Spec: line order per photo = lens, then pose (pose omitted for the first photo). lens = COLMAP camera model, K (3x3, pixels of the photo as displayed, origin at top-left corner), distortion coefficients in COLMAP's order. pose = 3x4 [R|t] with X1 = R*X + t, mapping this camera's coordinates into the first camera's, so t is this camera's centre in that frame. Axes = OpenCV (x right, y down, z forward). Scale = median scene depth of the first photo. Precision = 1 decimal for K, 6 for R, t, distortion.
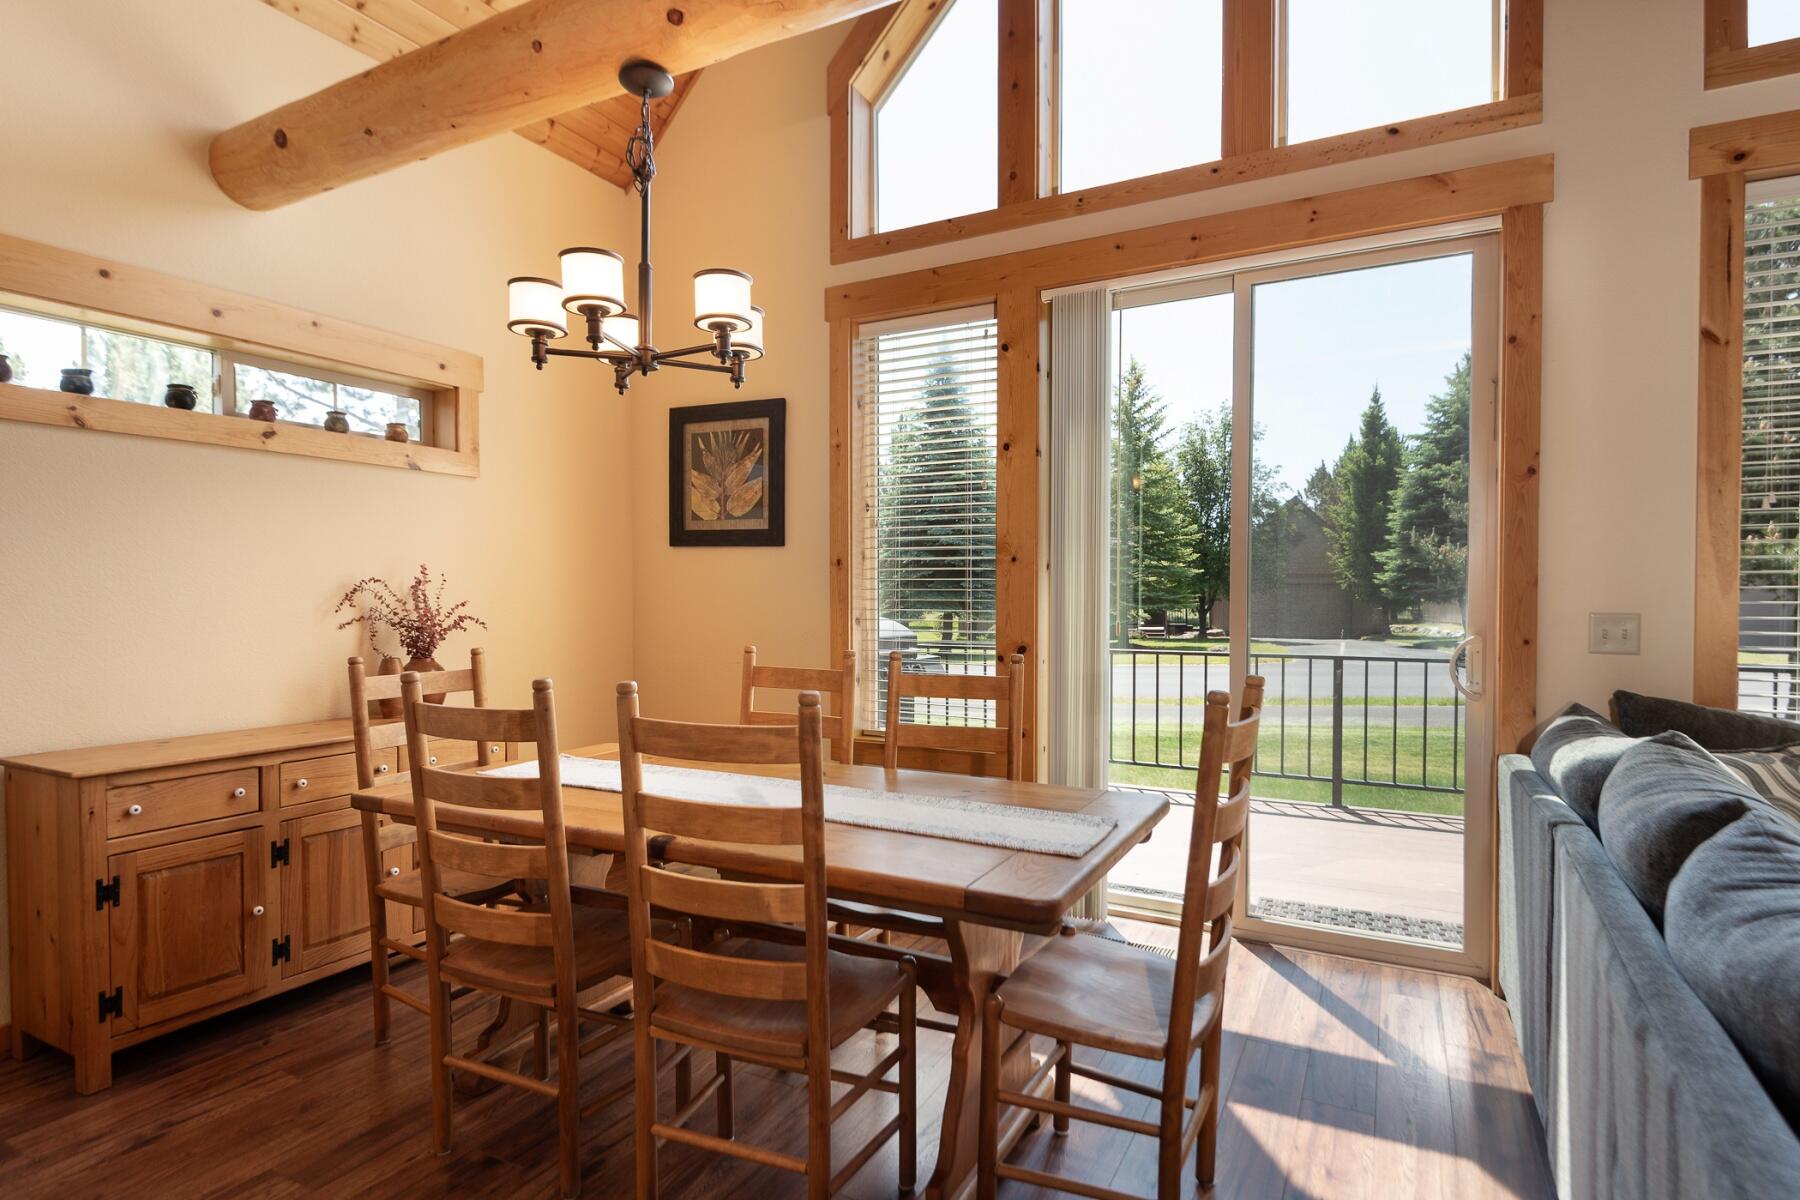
lens RADIAL K [[947.2, 0, 896.3], [0, 947.2, 616.9], [0, 0, 1]] dist [-0.003544, -0.003088]
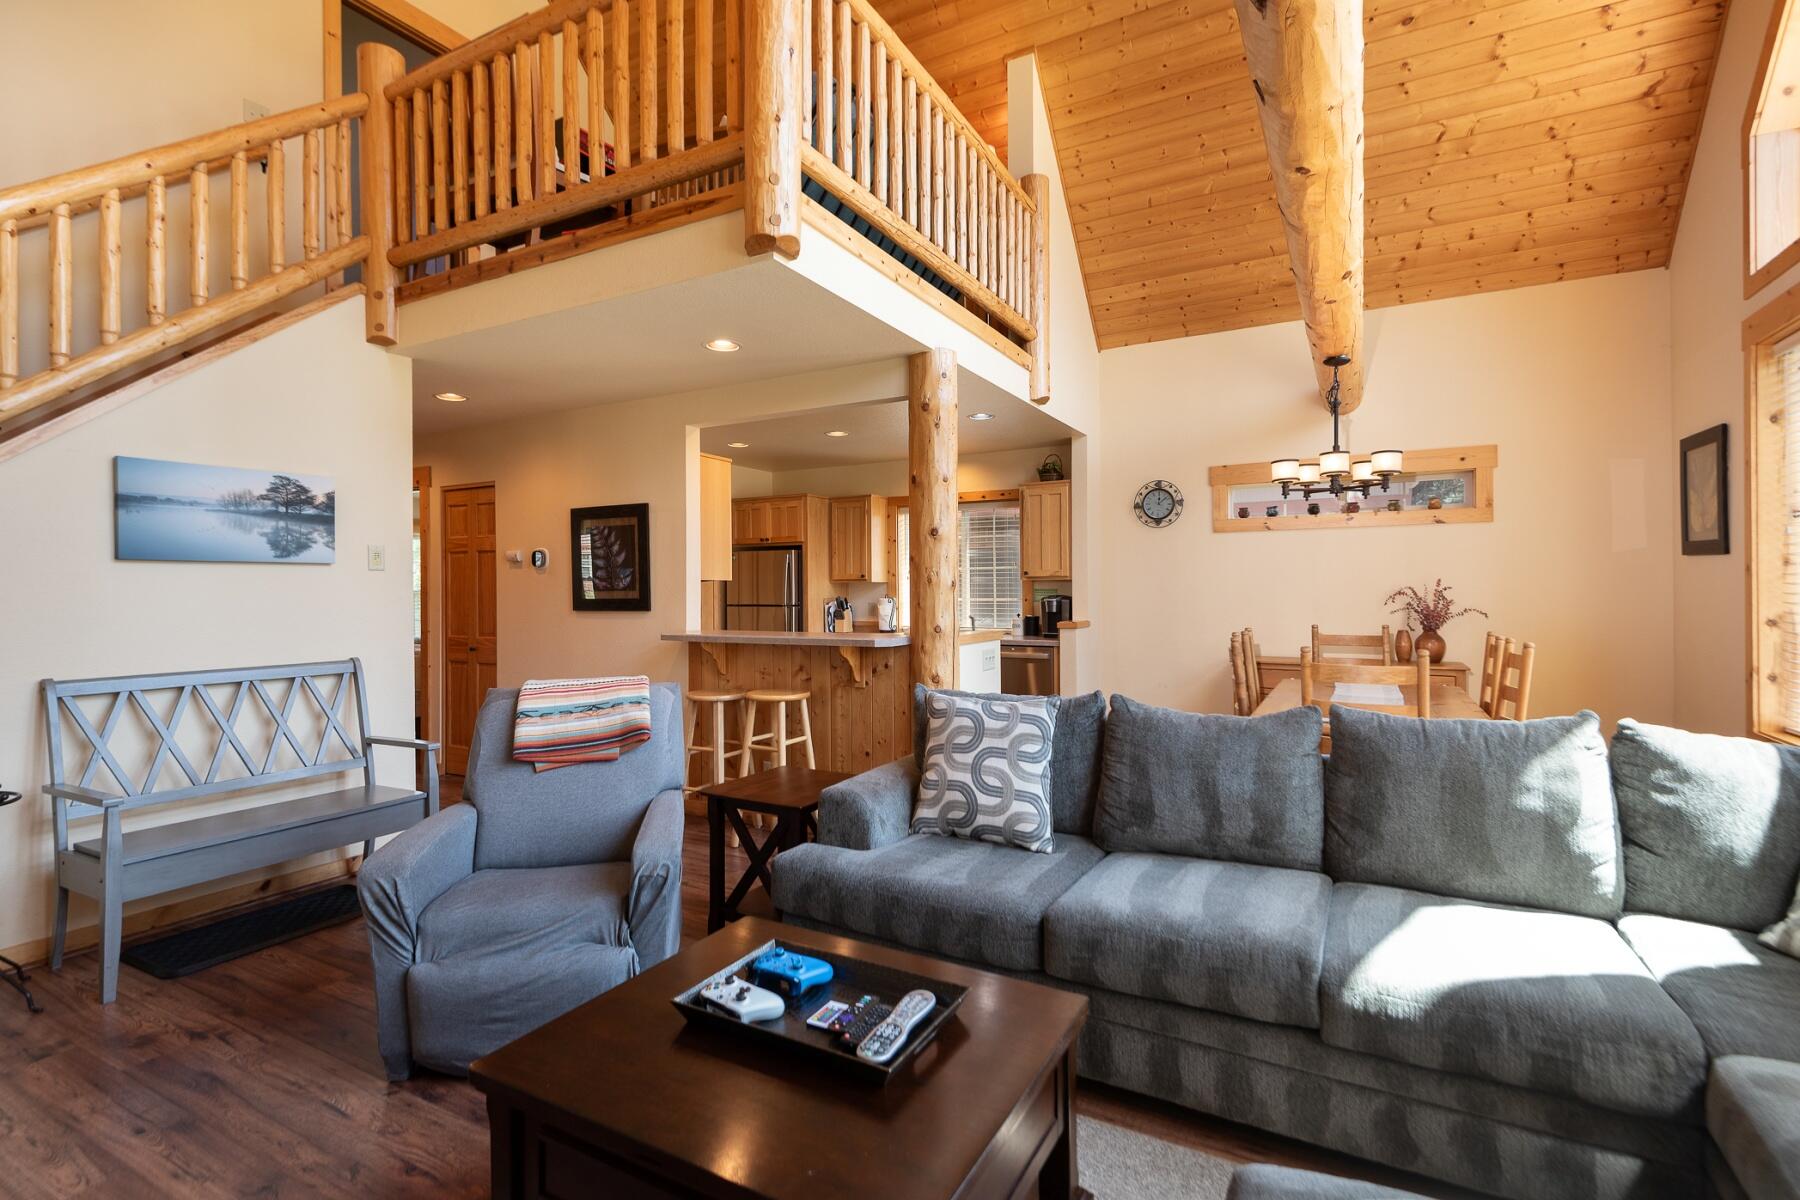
lens RADIAL K [[841.7, 0, 896.7], [0, 841.7, 594.0], [0, 0, 1]] dist [0.000186, -0.000002]
pose [[-0.006234, 0.005554, -0.999965, 0.892253], [-0.013088, 0.999898, 0.005635, -0.019844], [0.999895, 0.013123, -0.006161, 0.015609]]
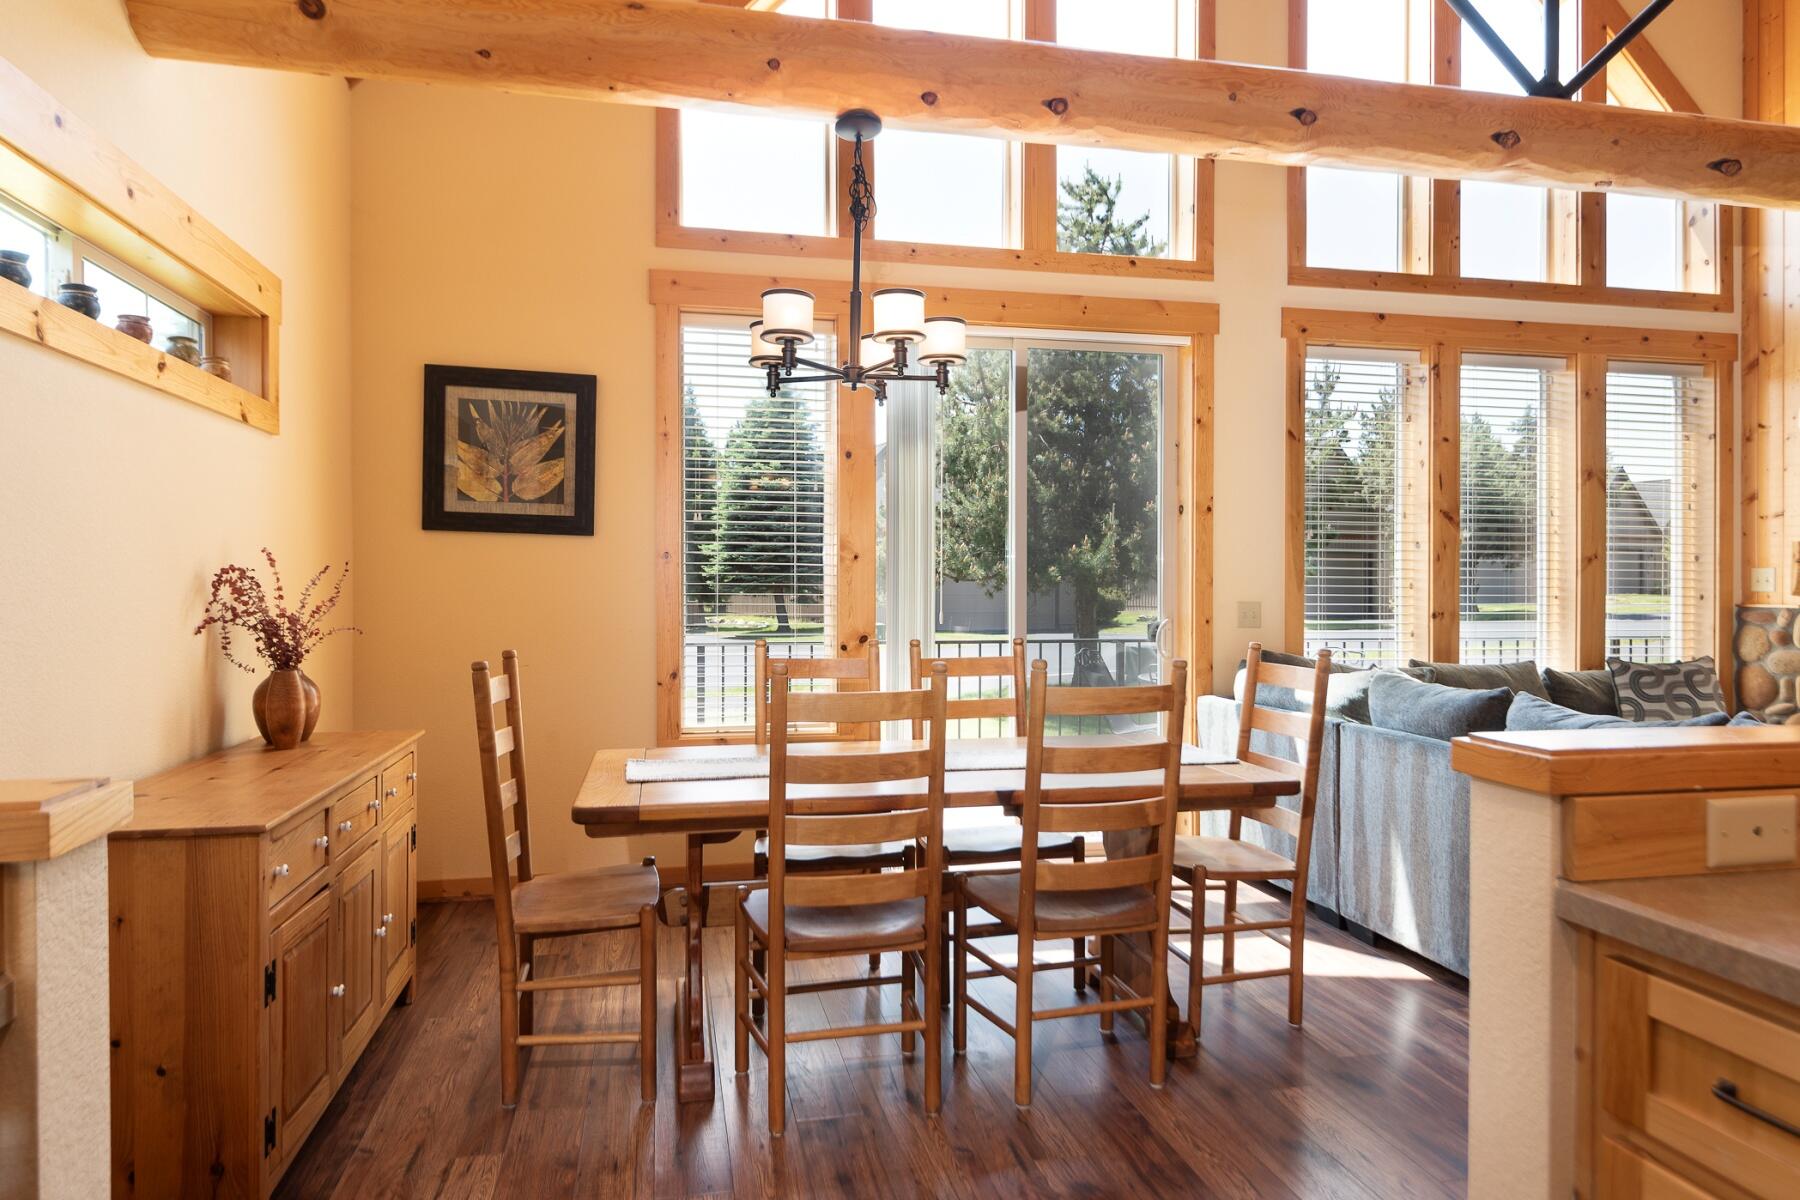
lens RADIAL K [[1072.9, 0, 898.6], [0, 1072.9, 592.2], [0, 0, 1]] dist [0.010454, 0.000440]
pose [[0.760651, 0.000619, 0.649160, -0.572421], [0.011107, 0.999841, -0.013968, -0.001412], [-0.649065, 0.017835, 0.760523, 0.009192]]
